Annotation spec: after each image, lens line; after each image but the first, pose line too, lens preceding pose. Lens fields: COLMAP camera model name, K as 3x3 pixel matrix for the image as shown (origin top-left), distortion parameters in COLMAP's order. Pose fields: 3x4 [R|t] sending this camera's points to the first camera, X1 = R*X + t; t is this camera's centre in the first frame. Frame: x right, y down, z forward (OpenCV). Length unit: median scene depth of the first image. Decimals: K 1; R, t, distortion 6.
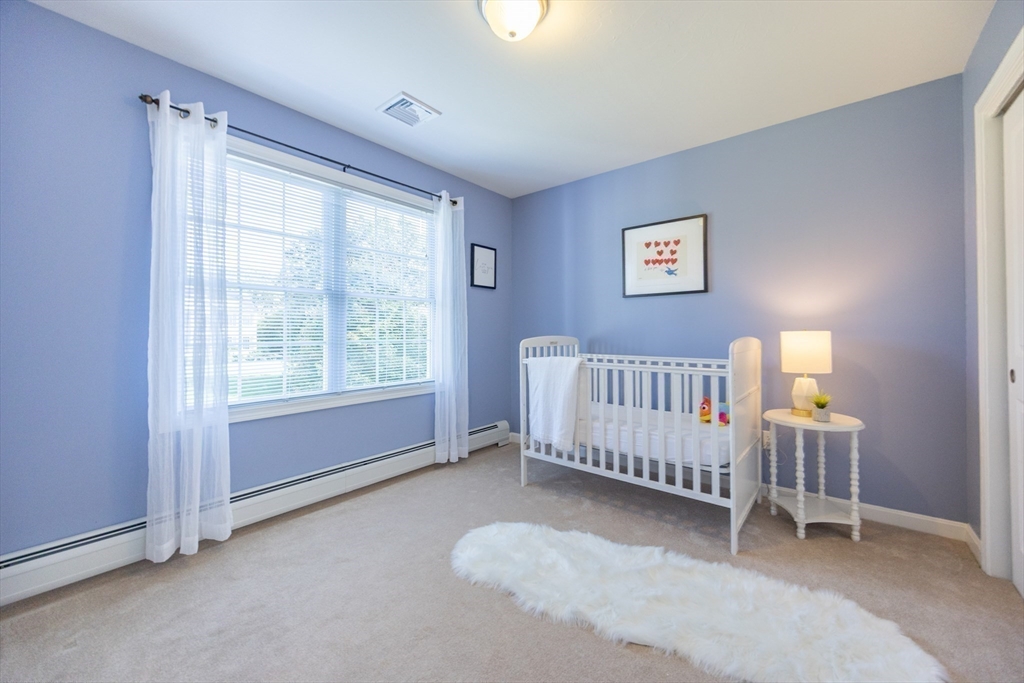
lens RADIAL K [[390.8, 0, 518.0], [0, 390.8, 342.2], [0, 0, 1]] dist [-0.001628, -0.000183]
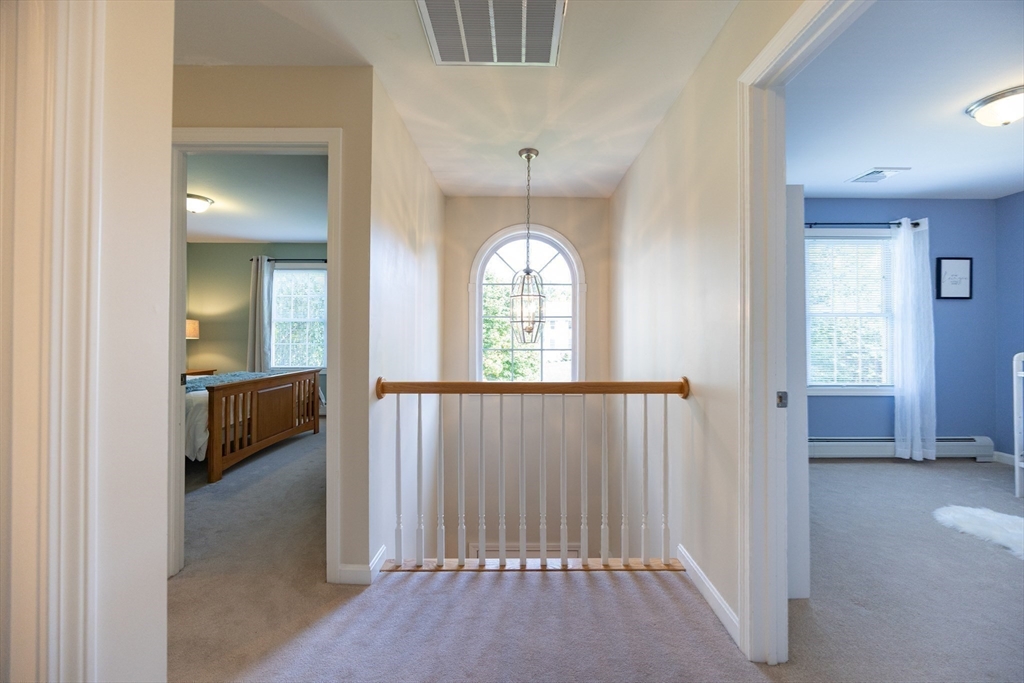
lens RADIAL K [[390.8, 0, 518.0], [0, 390.8, 342.2], [0, 0, 1]] dist [-0.001628, -0.000183]
pose [[0.627914, 0.000373, -0.778283, -0.013715], [-0.007131, 0.999961, -0.005274, -0.016124], [0.778250, 0.008862, 0.627892, -0.565850]]
